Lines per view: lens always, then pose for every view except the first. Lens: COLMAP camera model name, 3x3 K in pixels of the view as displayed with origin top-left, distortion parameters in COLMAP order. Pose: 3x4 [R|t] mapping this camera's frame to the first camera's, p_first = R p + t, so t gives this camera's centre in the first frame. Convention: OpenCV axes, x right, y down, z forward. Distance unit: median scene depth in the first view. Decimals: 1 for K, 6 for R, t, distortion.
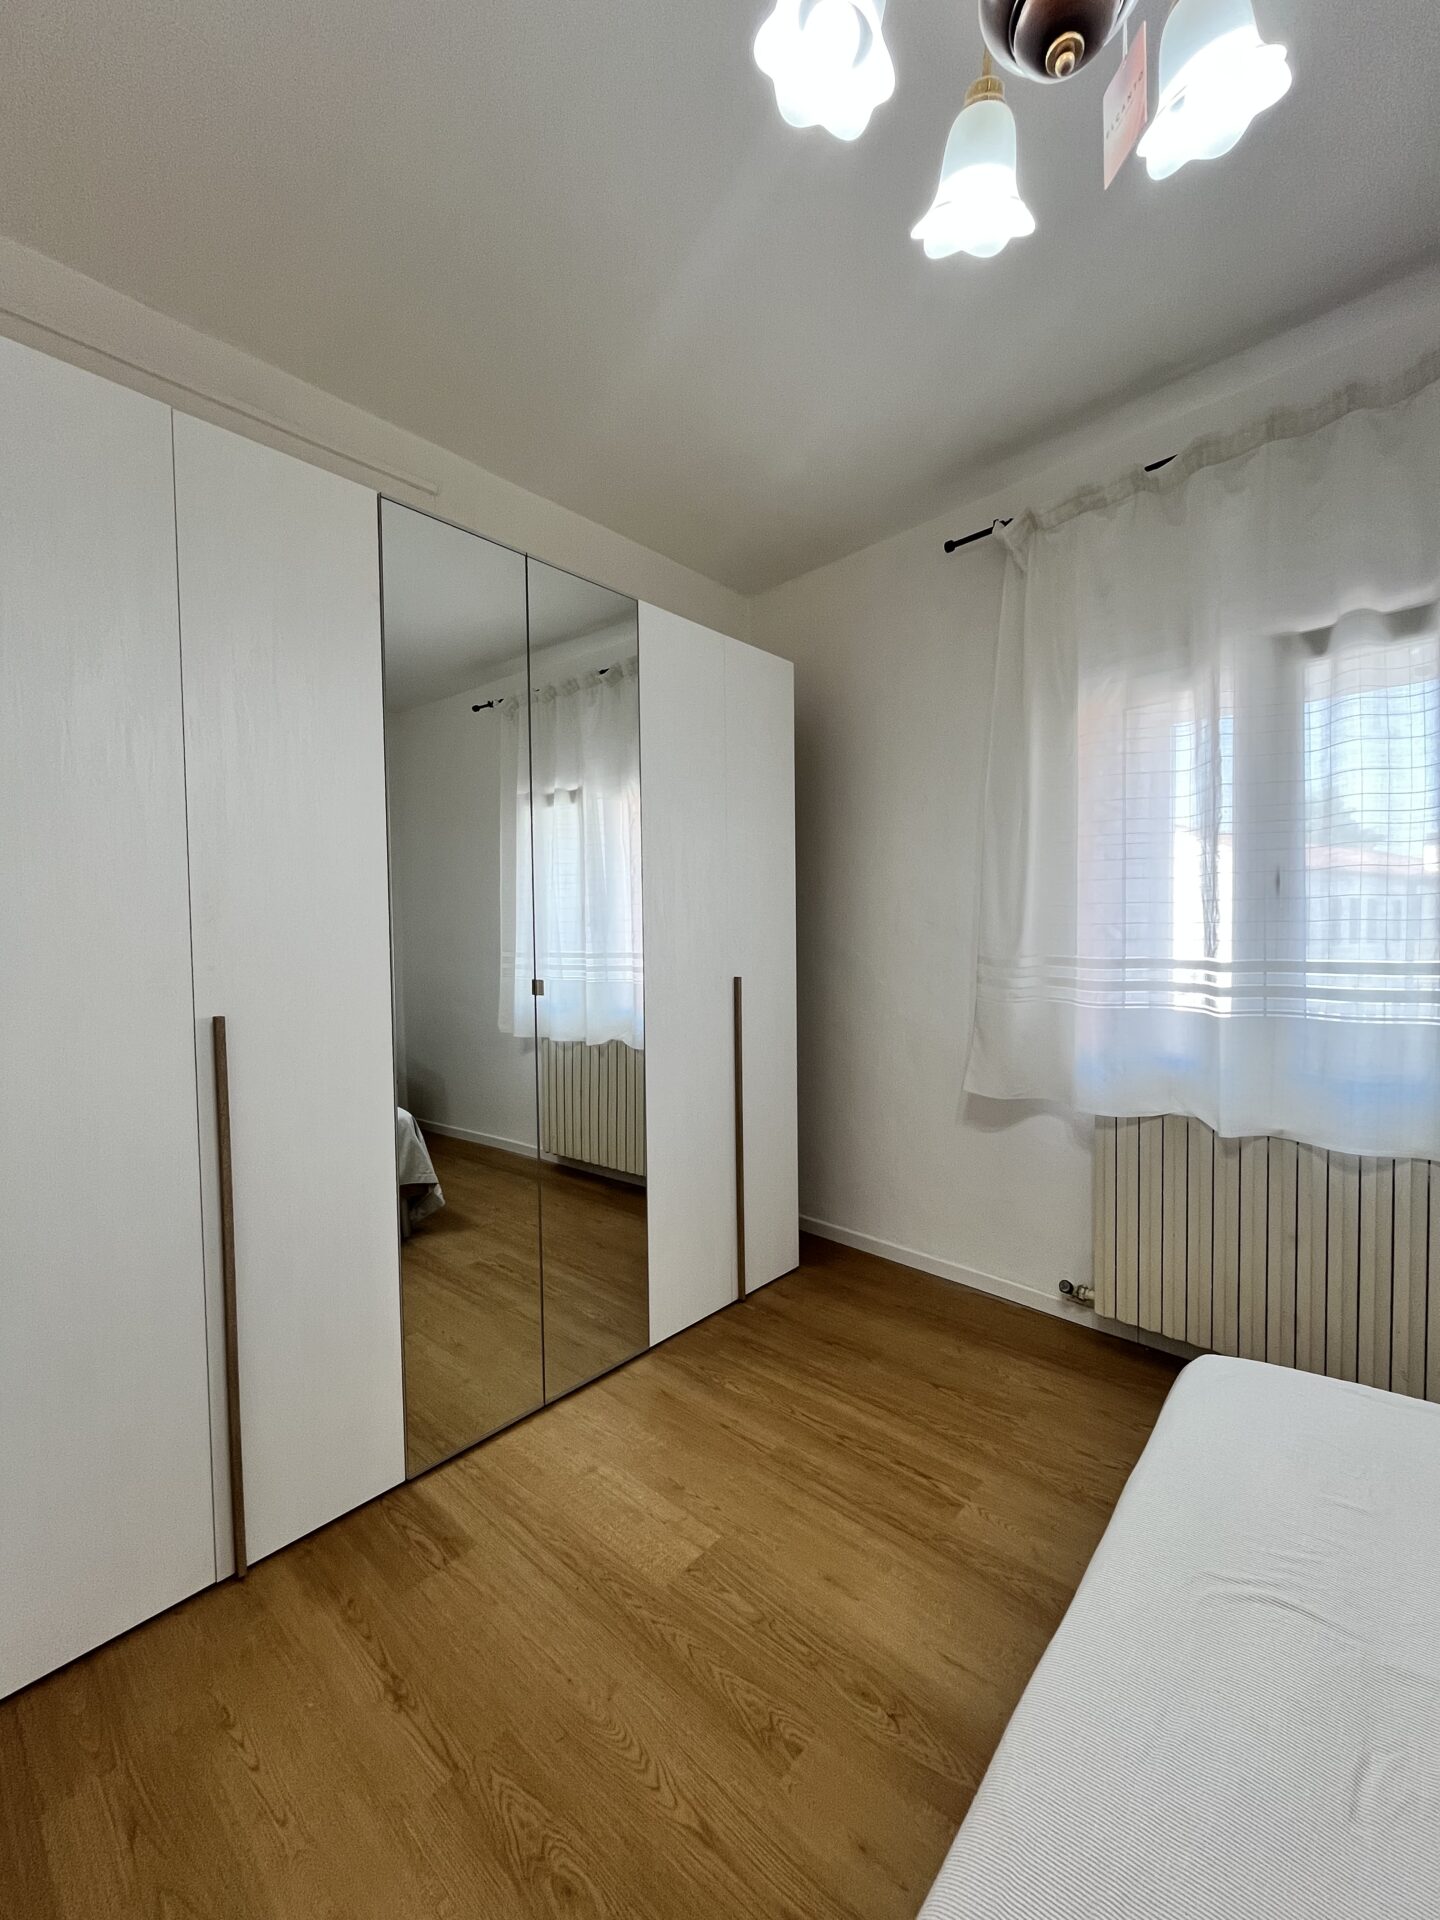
lens RADIAL K [[786.9, 0, 715.6], [0, 786.9, 960.2], [0, 0, 1]] dist [-0.007937, -0.000155]
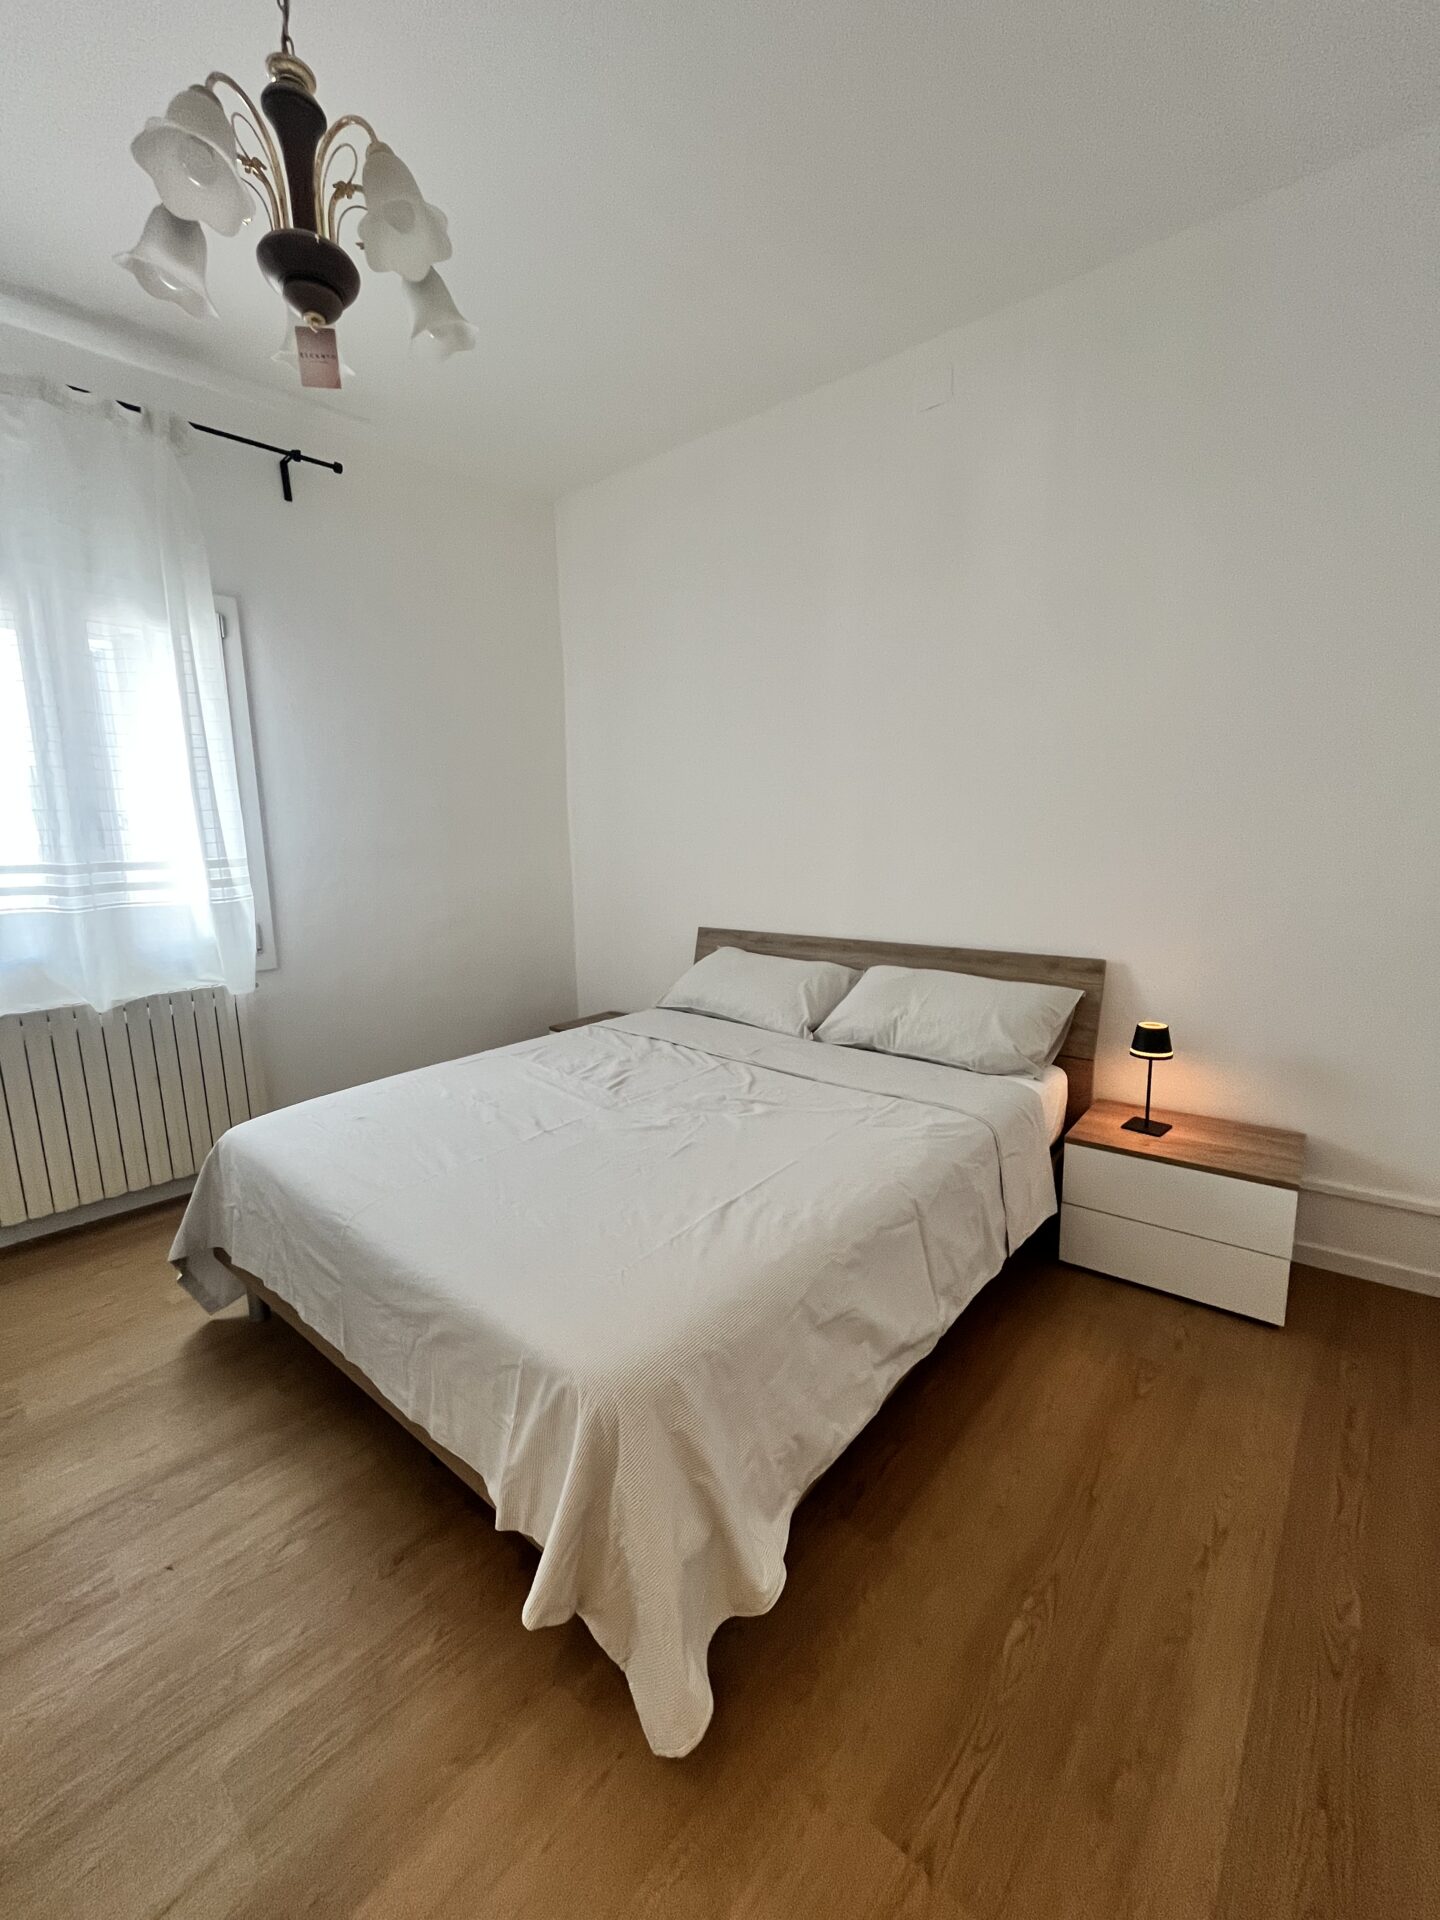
lens RADIAL K [[786.9, 0, 711.2], [0, 786.9, 964.6], [0, 0, 1]] dist [-0.007937, -0.000155]
pose [[-0.044469, -0.158403, 0.986373, -0.770017], [0.031935, 0.986619, 0.159882, -0.013465], [-0.998500, 0.038609, -0.038815, 0.540467]]
